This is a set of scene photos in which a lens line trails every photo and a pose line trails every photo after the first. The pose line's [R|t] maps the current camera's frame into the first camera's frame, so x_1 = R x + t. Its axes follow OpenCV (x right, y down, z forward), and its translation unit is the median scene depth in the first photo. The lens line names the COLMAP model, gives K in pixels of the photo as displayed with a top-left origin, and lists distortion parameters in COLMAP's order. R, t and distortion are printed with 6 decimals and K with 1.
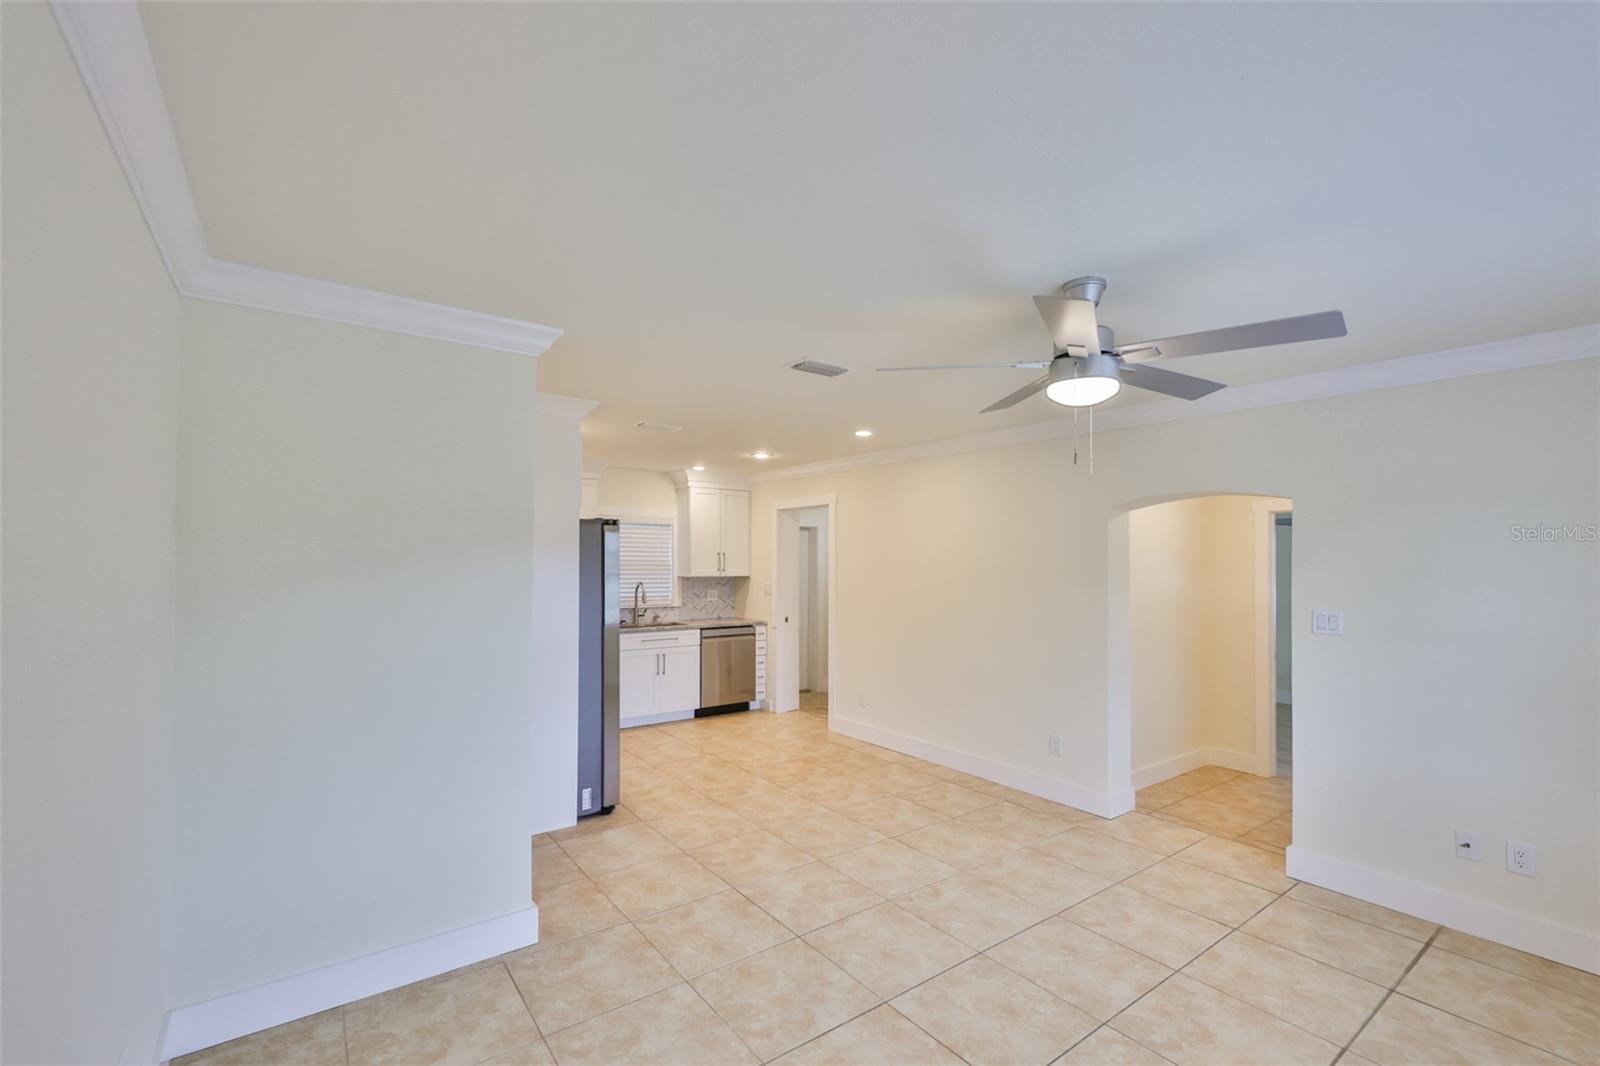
lens RADIAL K [[685.7, 0, 775.0], [0, 685.7, 564.1], [0, 0, 1]] dist [-0.000108, -0.000721]
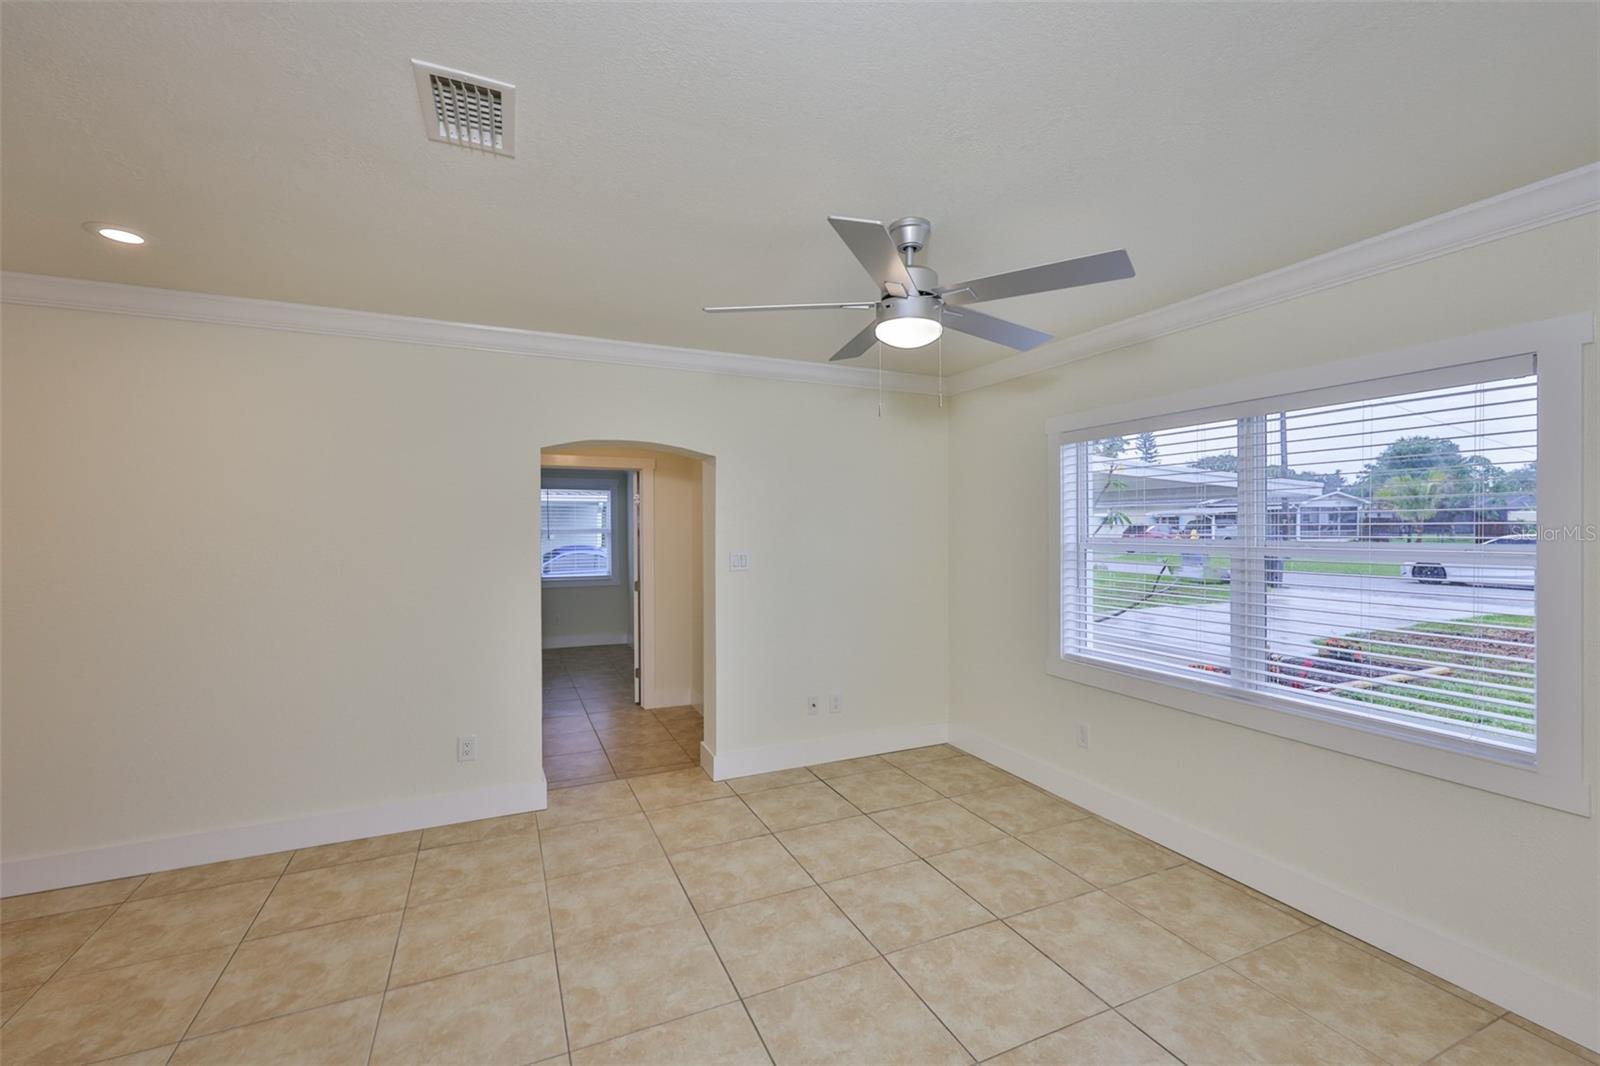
lens RADIAL K [[685.7, 0, 807.6], [0, 685.7, 536.5], [0, 0, 1]] dist [-0.000108, -0.000721]
pose [[0.175869, -0.022514, 0.984156, -0.305799], [0.004859, 0.999746, 0.022003, 0.009007], [-0.984402, 0.000913, 0.175934, 0.524226]]
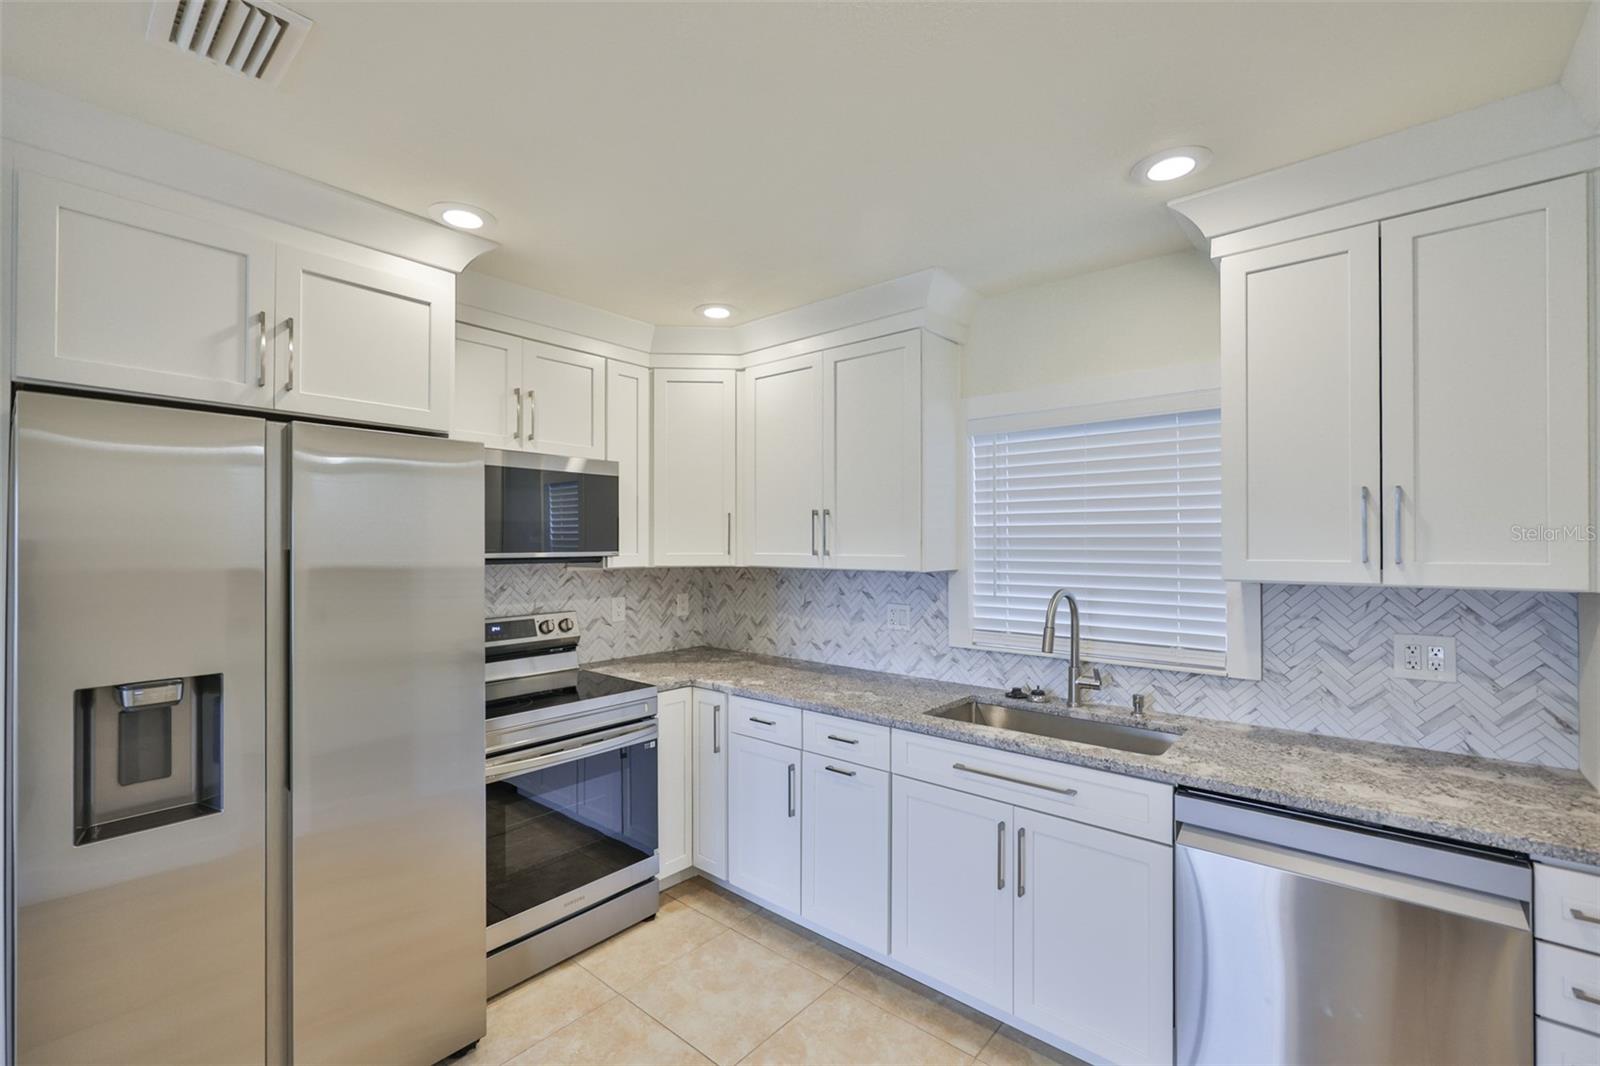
lens RADIAL K [[685.7, 0, 782.4], [0, 685.7, 544.0], [0, 0, 1]] dist [-0.000108, -0.000721]
pose [[0.256930, -0.003637, -0.966423, 0.173447], [0.002012, 0.999993, -0.003228, 0.006648], [0.966428, -0.001115, 0.256935, 1.320211]]
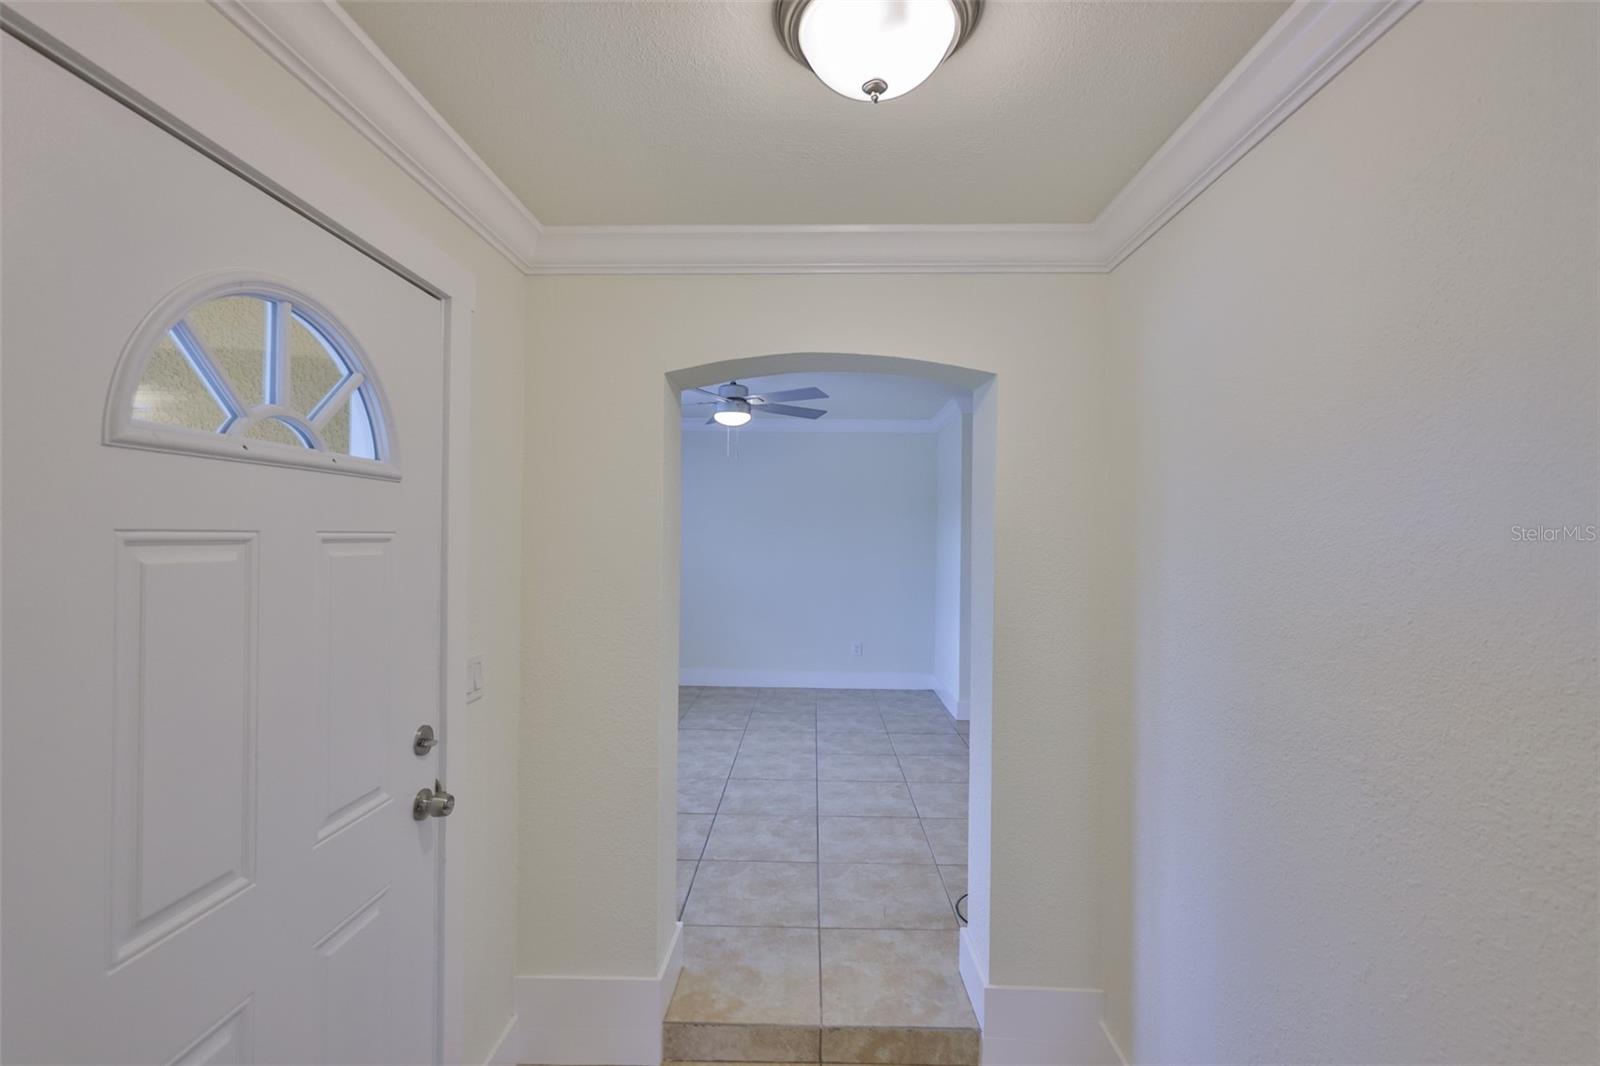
lens RADIAL K [[685.7, 0, 815.9], [0, 685.7, 536.4], [0, 0, 1]] dist [-0.000108, -0.000721]
pose [[-0.569607, -0.008952, -0.821868, 1.006417], [-0.013796, 0.999904, -0.001329, 0.033072], [0.821801, 0.010582, -0.569676, 1.219870]]
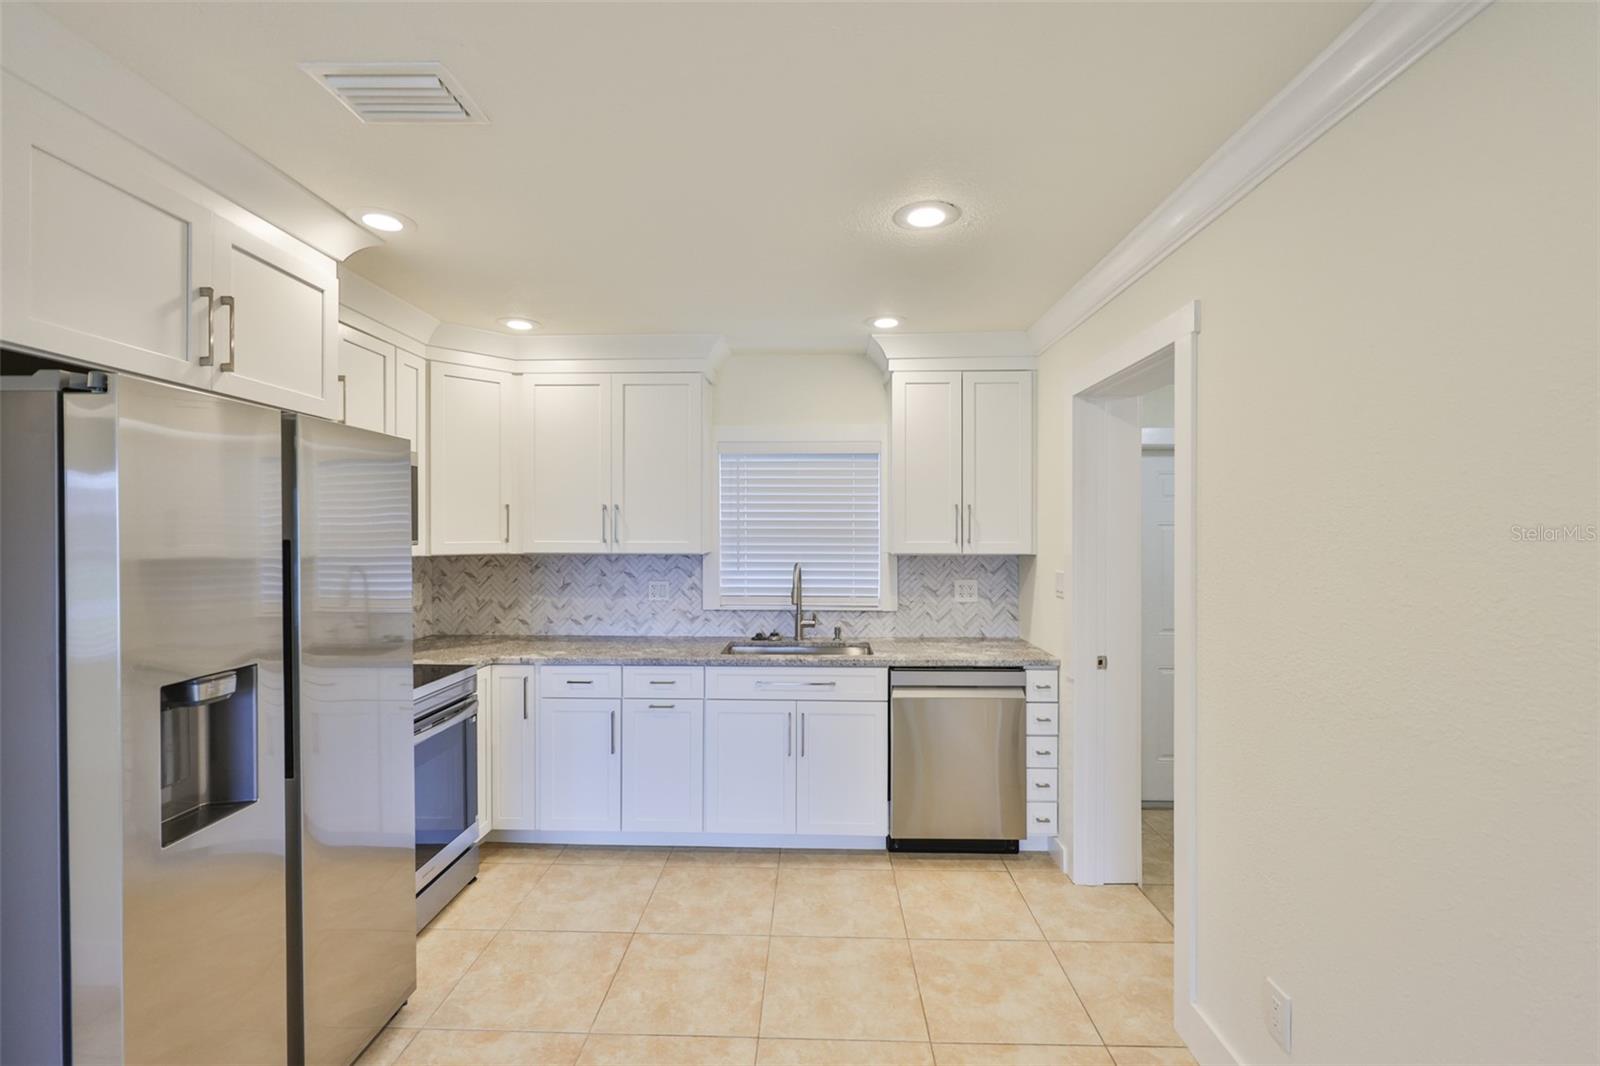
lens RADIAL K [[685.7, 0, 797.4], [0, 685.7, 538.2], [0, 0, 1]] dist [-0.000108, -0.000721]
pose [[0.808582, 0.001953, -0.588380, 0.193442], [0.003258, 0.999964, 0.007797, 0.004648], [0.588374, -0.008222, 0.808547, 0.979137]]
